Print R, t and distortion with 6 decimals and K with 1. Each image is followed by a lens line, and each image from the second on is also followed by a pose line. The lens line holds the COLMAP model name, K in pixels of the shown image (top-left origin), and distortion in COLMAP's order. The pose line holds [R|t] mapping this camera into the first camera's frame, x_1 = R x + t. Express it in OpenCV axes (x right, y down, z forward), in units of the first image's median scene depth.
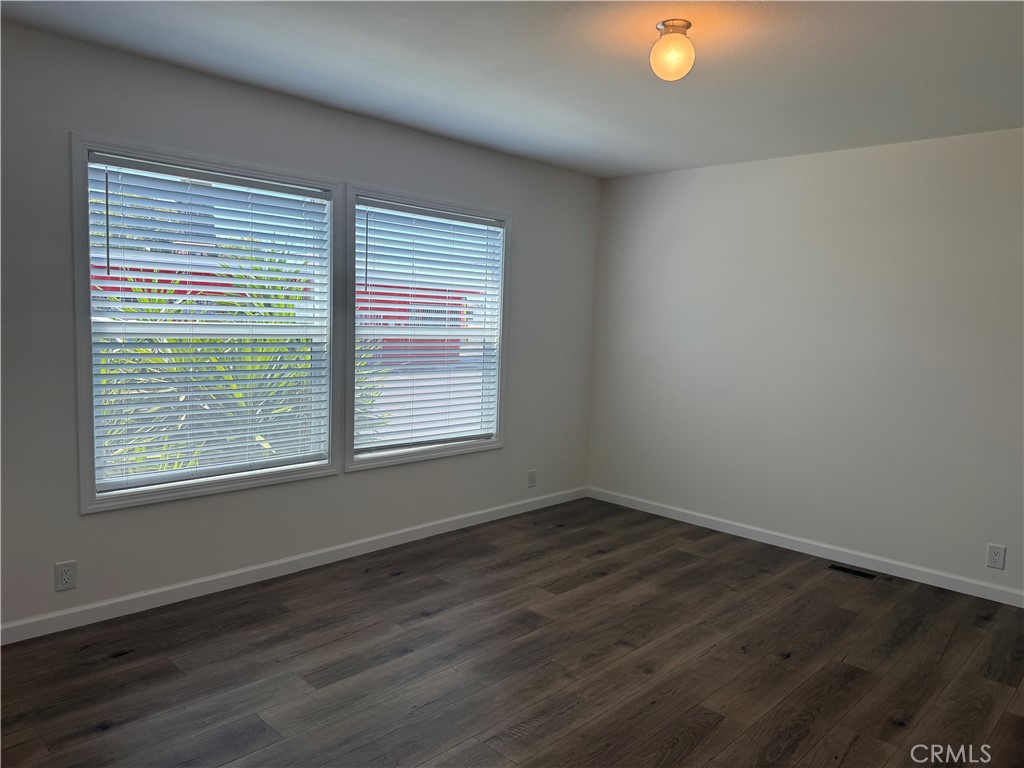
lens RADIAL K [[729.2, 0, 513.5], [0, 729.2, 383.6], [0, 0, 1]] dist [0.102246, -0.164353]
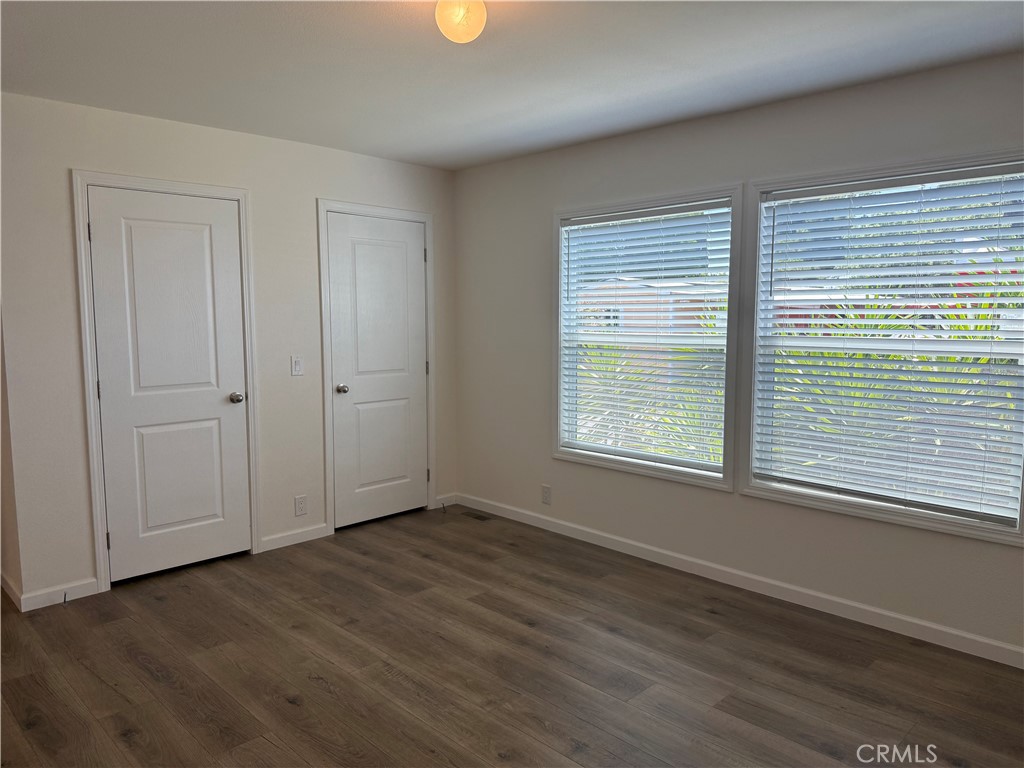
lens RADIAL K [[729.2, 0, 513.5], [0, 729.2, 383.6], [0, 0, 1]] dist [0.102246, -0.164353]
pose [[-0.035764, 0.059706, -0.997575, 0.940009], [-0.099025, 0.993089, 0.062988, -0.063771], [0.994442, 0.101037, -0.029604, 0.974480]]
